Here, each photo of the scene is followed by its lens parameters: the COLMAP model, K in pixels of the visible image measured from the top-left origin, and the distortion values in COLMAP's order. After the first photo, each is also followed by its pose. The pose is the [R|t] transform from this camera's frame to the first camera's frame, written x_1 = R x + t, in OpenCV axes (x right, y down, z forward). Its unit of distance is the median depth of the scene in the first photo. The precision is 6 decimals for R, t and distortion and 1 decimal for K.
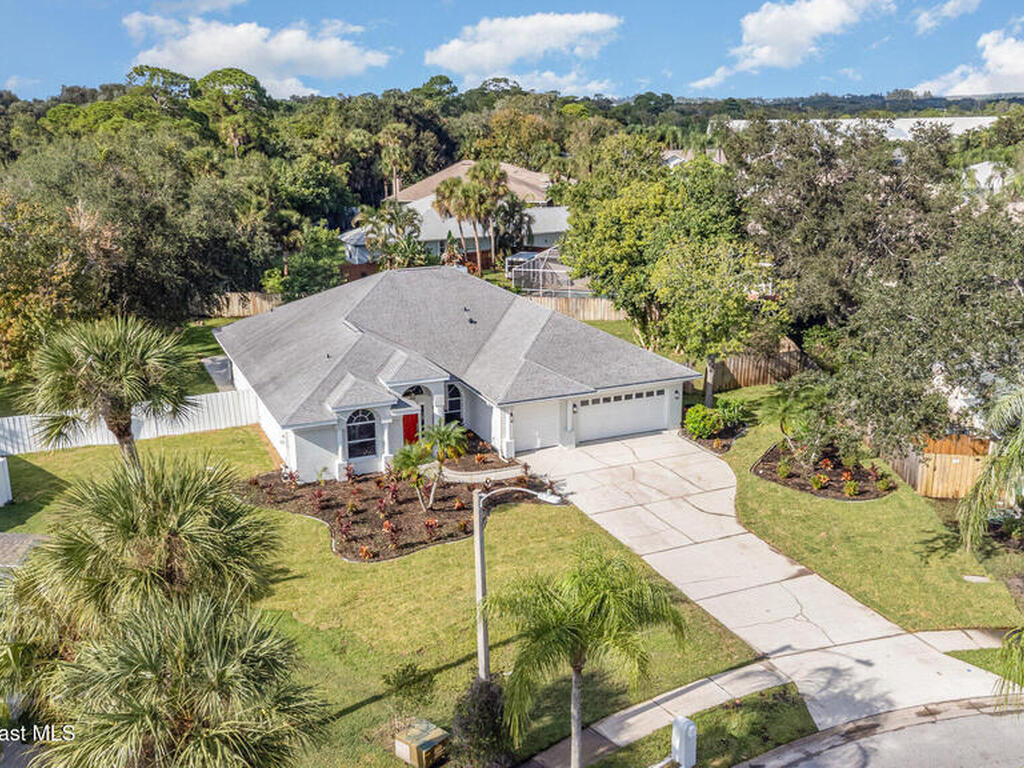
lens RADIAL K [[1021.2, 0, 510.5], [0, 1021.2, 384.2], [0, 0, 1]] dist [0.038792, 0.000000]
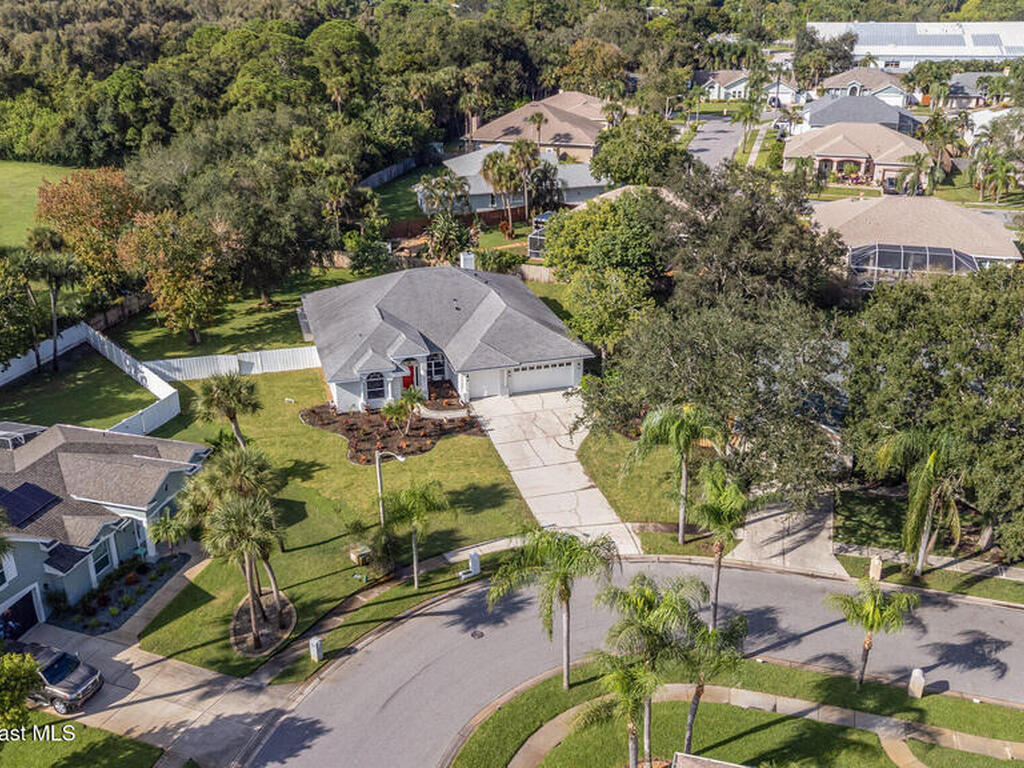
lens RADIAL K [[1021.2, 0, 513.7], [0, 1021.2, 385.0], [0, 0, 1]] dist [0.038792, 0.000000]
pose [[0.991822, 0.056901, -0.114243, 0.268914], [-0.040729, 0.989426, 0.139205, -0.192859], [0.120956, -0.133414, 0.983652, -0.624536]]
